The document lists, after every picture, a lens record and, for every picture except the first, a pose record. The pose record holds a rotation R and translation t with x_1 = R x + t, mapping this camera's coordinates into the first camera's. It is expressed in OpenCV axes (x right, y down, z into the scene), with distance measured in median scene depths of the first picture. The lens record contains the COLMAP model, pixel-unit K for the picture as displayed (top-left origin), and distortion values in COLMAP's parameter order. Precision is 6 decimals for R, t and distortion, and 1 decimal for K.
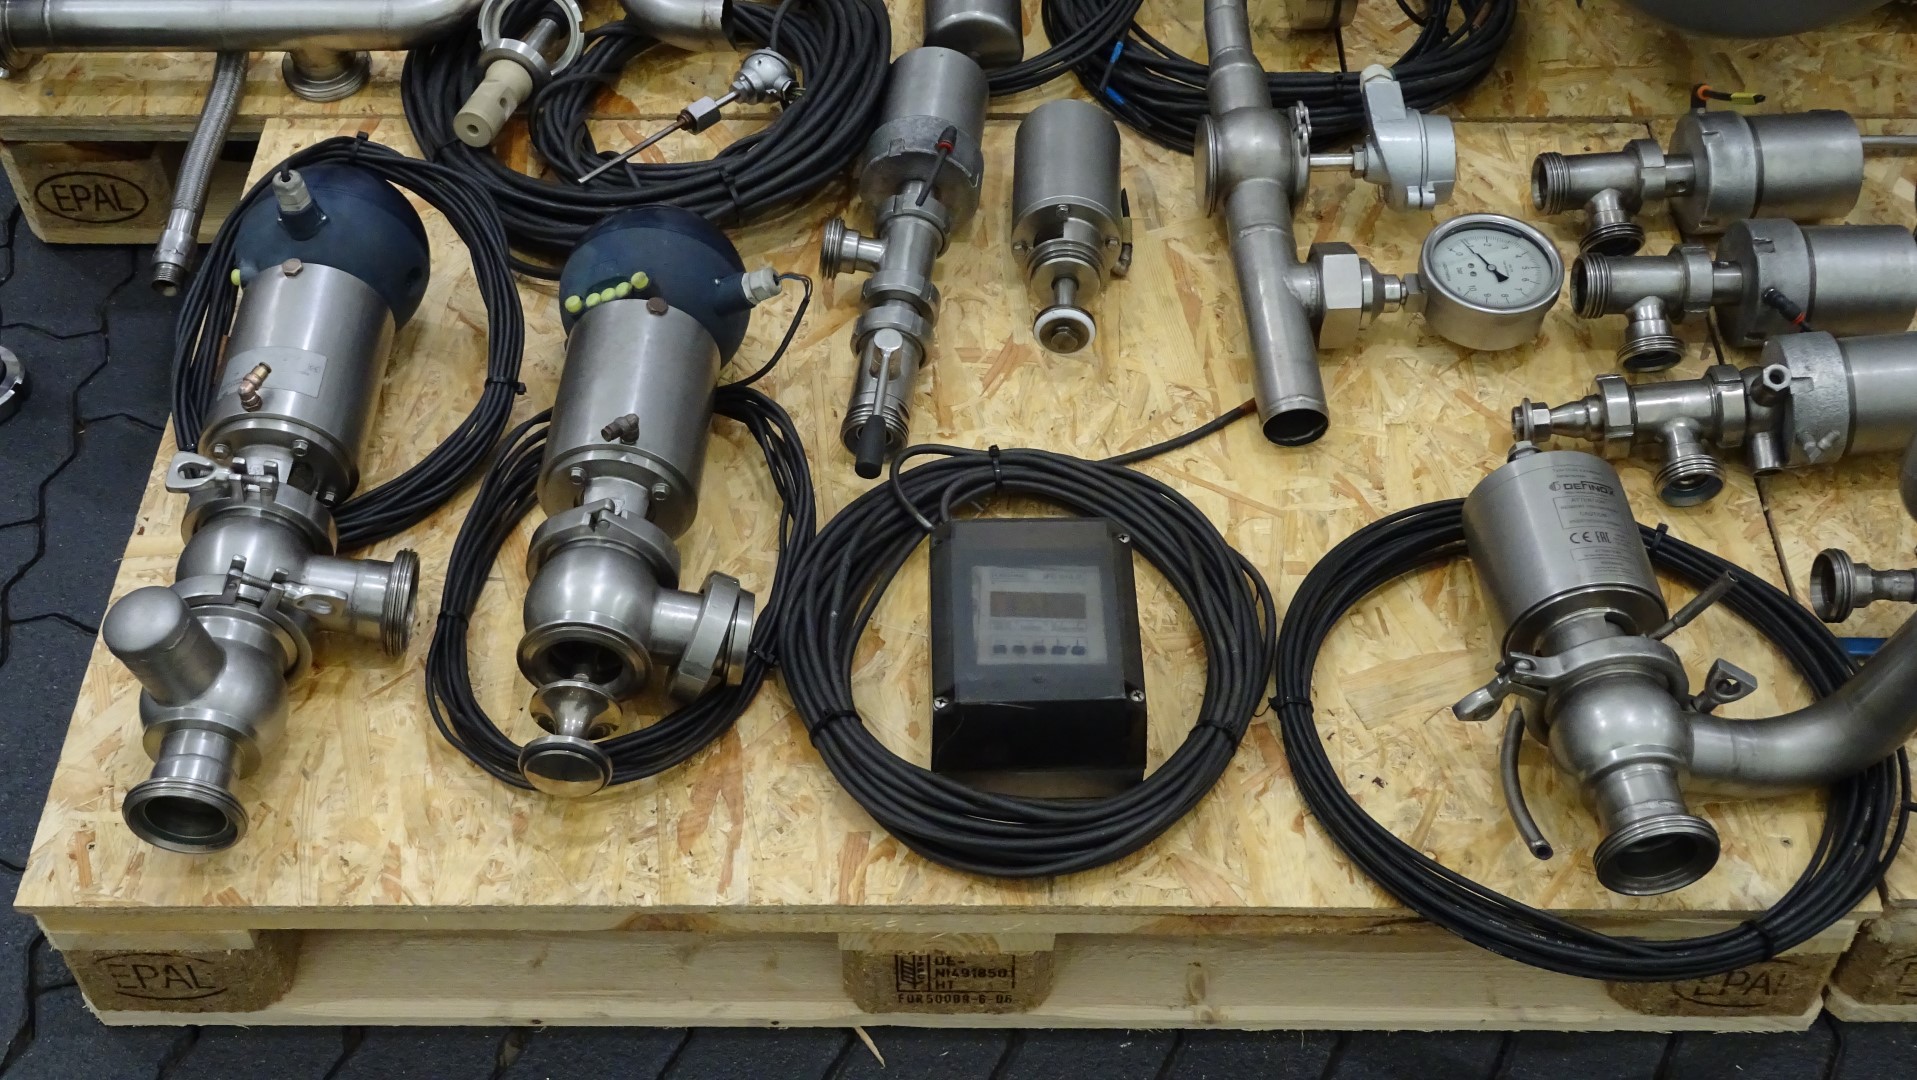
lens RADIAL K [[2219.4, 0, 958.5], [0, 2219.4, 540.0], [0, 0, 1]] dist [0.003352, -0.000887]
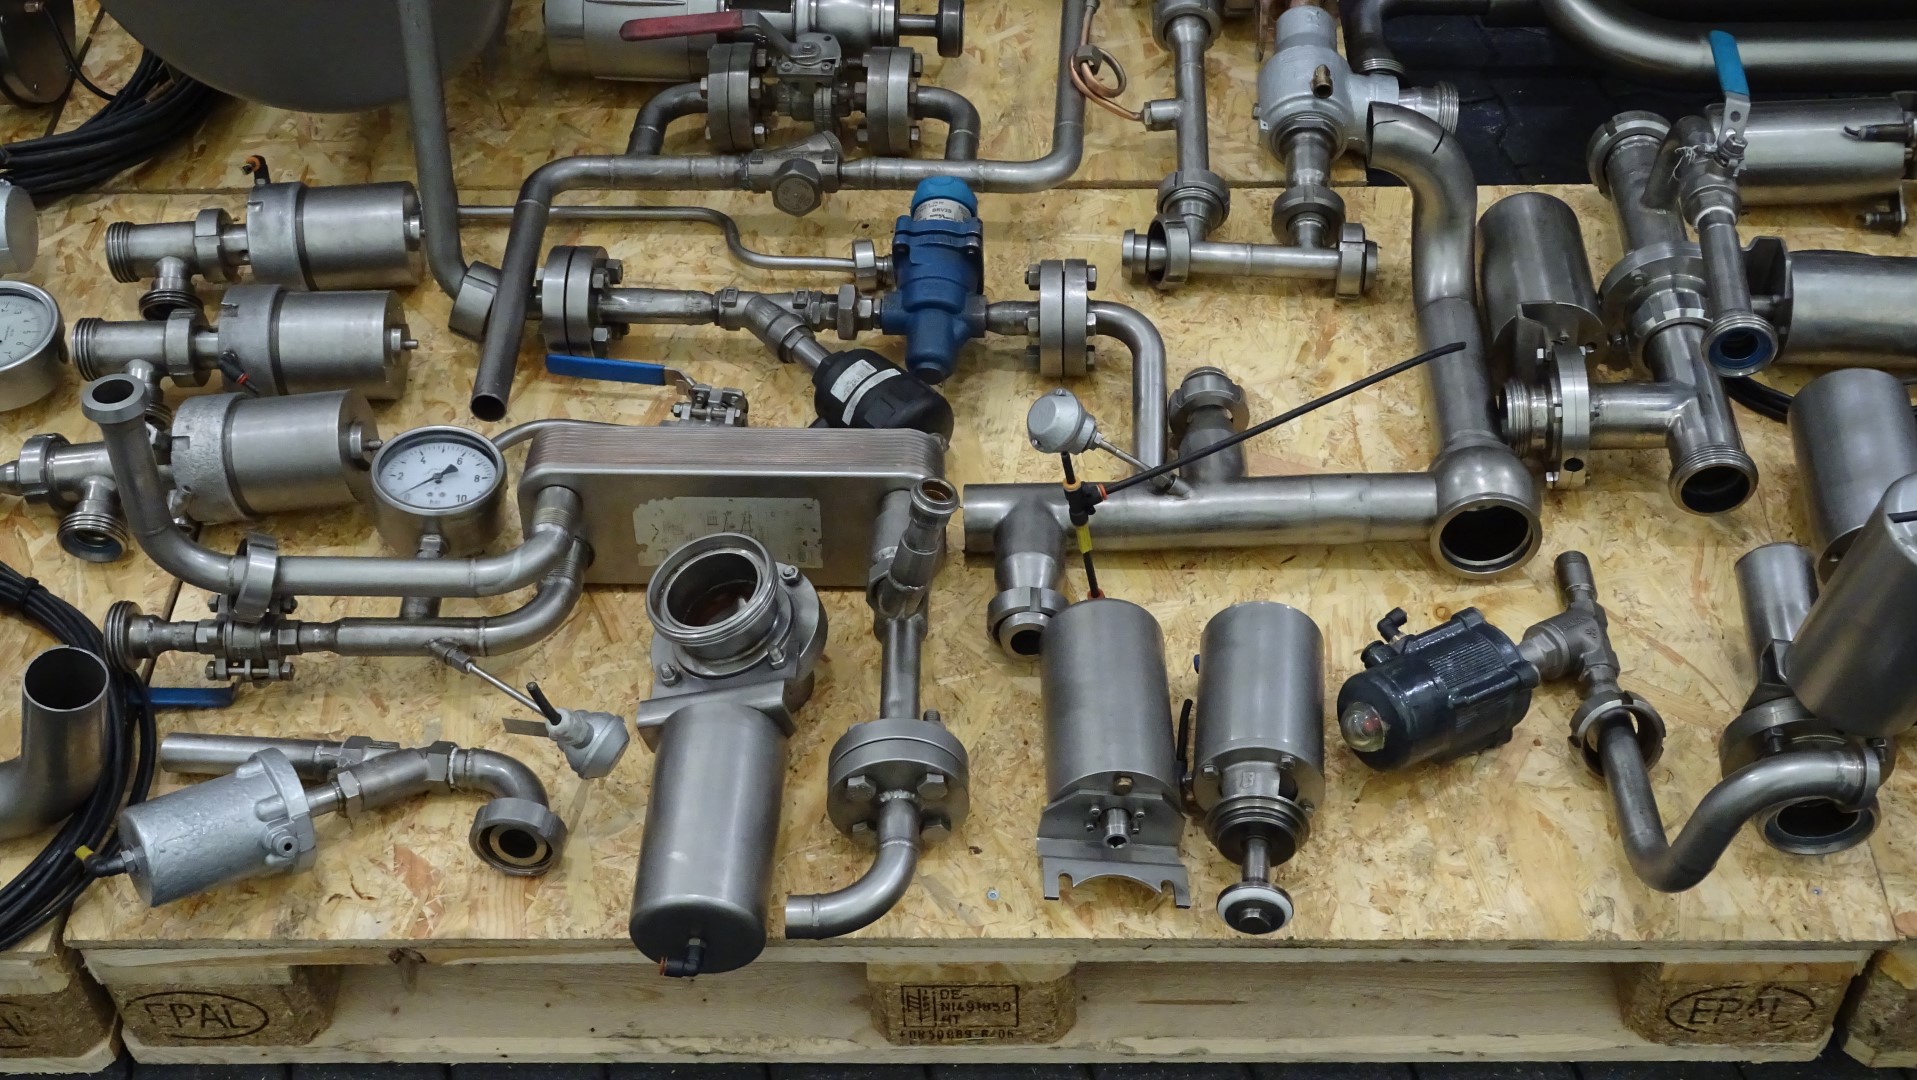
lens RADIAL K [[2207.5, 0, 958.5], [0, 2207.5, 540.0], [0, 0, 1]] dist [0.025320, -0.003355]
pose [[0.999935, -0.002564, -0.011119, 0.624780], [0.002180, 0.999404, -0.034458, 0.009645], [0.011201, 0.034431, 0.999344, -0.023604]]
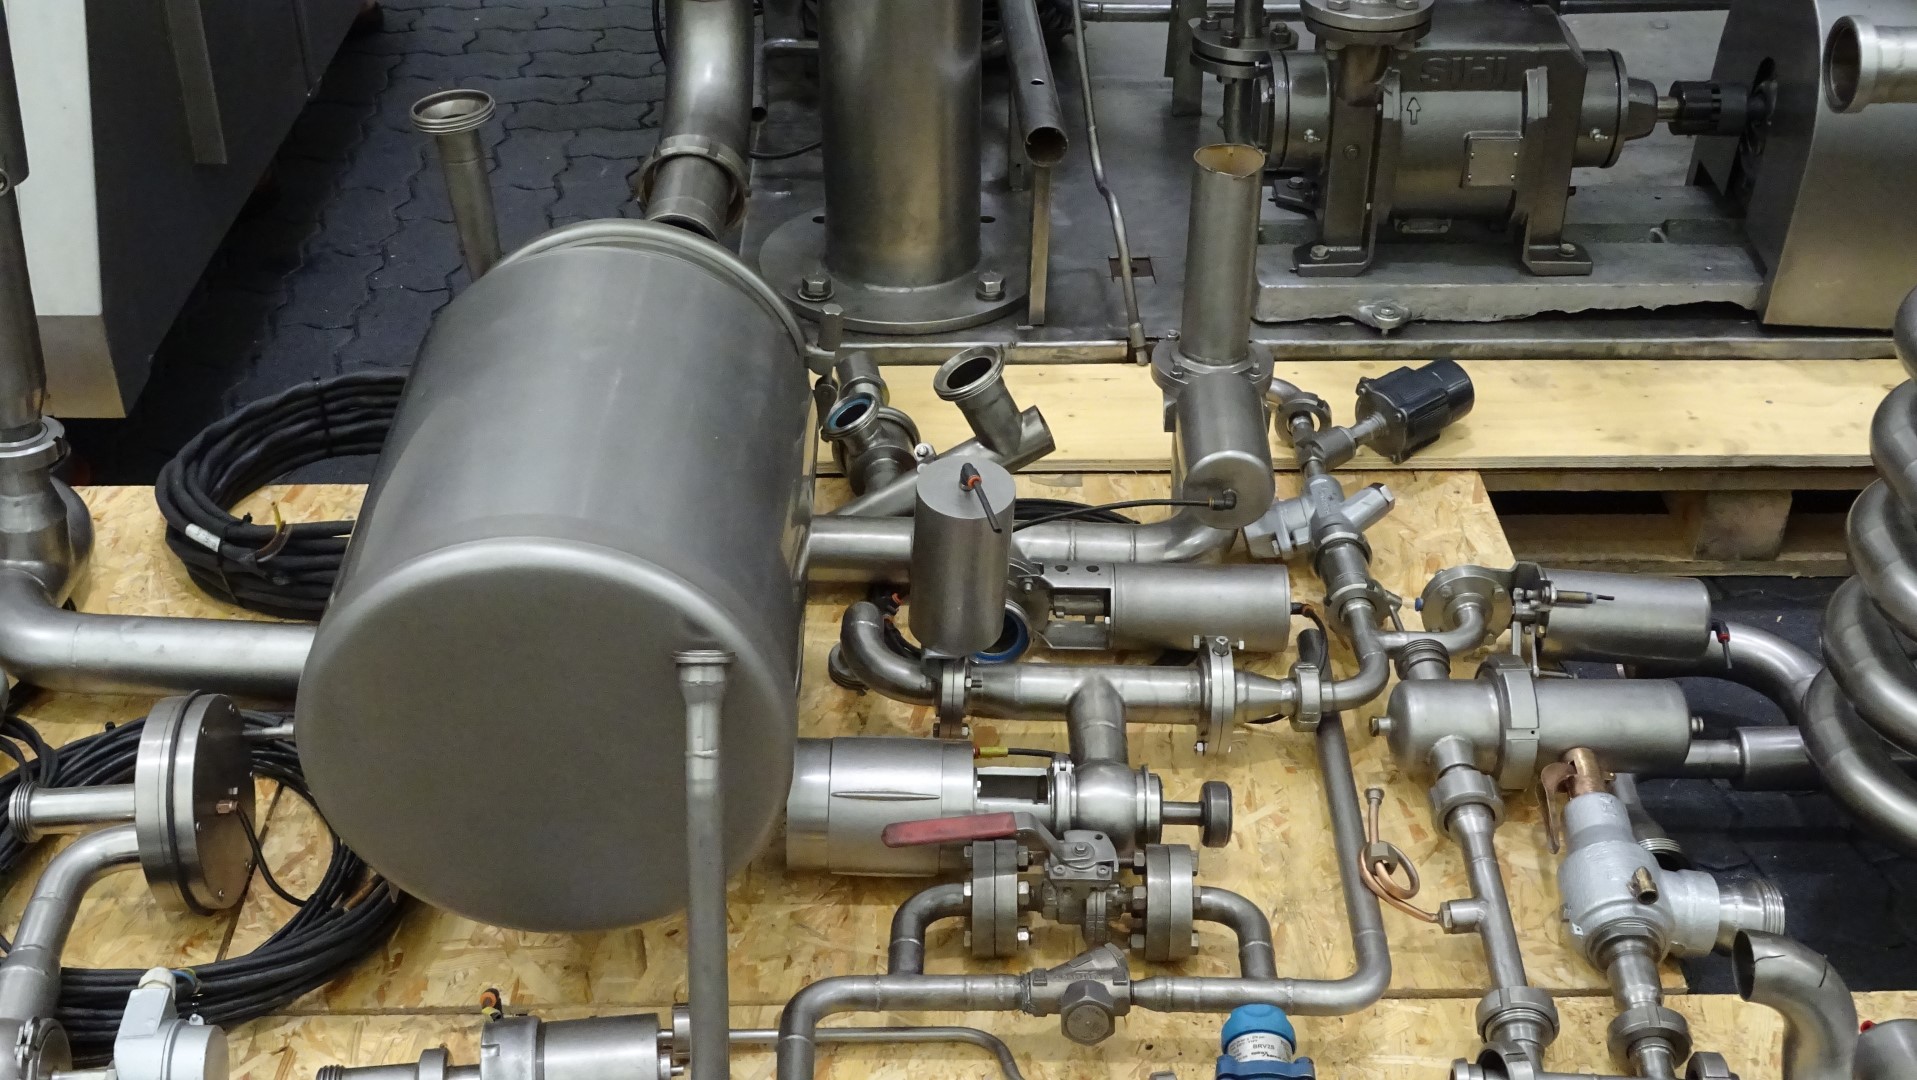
lens RADIAL K [[2219.4, 0, 958.5], [0, 2219.4, 540.0], [0, 0, 1]] dist [0.003352, -0.000887]
pose [[0.999427, -0.005047, 0.033471, 0.462105], [0.014661, 0.955803, -0.293641, -0.102248], [-0.030510, 0.293963, 0.955330, 0.051848]]
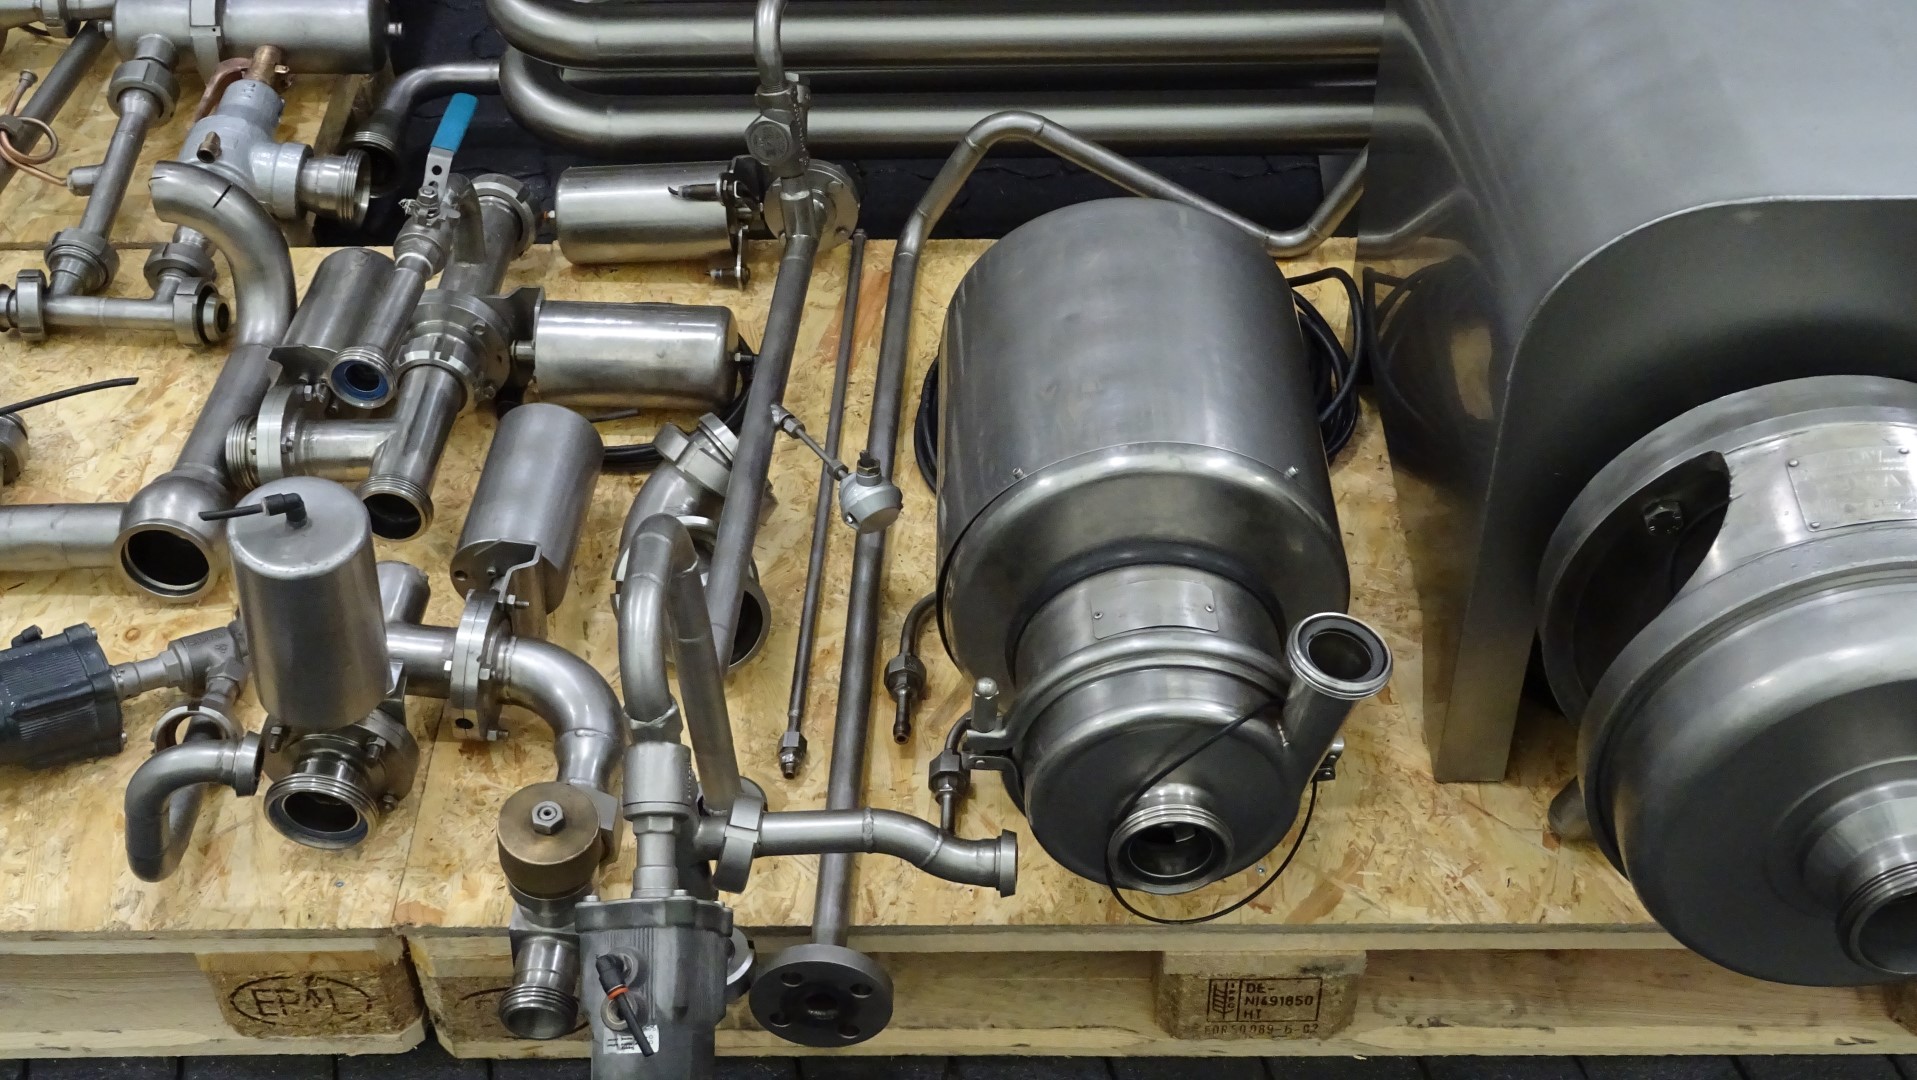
lens RADIAL K [[2207.5, 0, 958.5], [0, 2207.5, 540.0], [0, 0, 1]] dist [0.025320, -0.003355]
pose [[0.999875, -0.008305, -0.013421, 1.153948], [0.007040, 0.995767, -0.091642, 0.055947], [0.014125, 0.091536, 0.995702, -0.066125]]
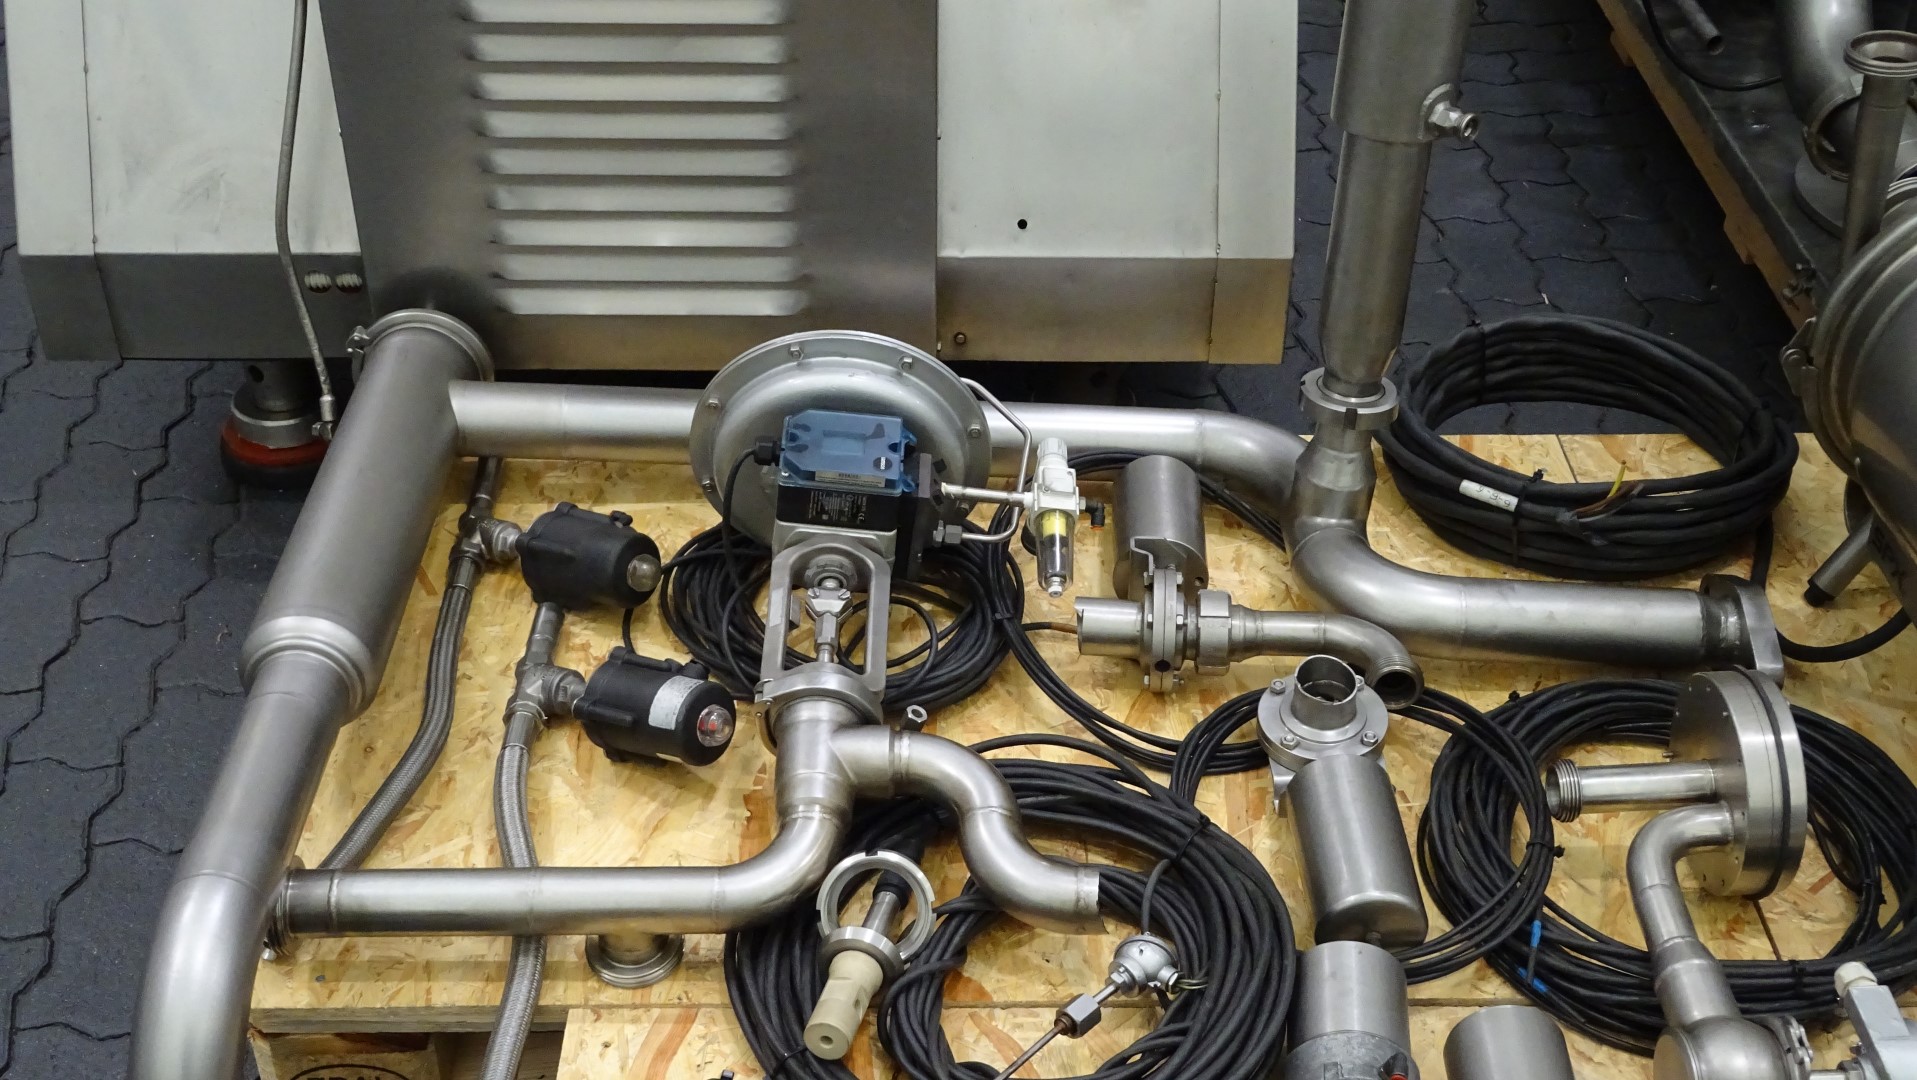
lens RADIAL K [[2219.4, 0, 958.5], [0, 2219.4, 540.0], [0, 0, 1]] dist [0.003352, -0.000887]
pose [[0.999875, -0.001377, 0.015723, -0.171240], [0.005305, 0.967551, -0.252620, -0.146870], [-0.014865, 0.252672, 0.967438, 0.101695]]
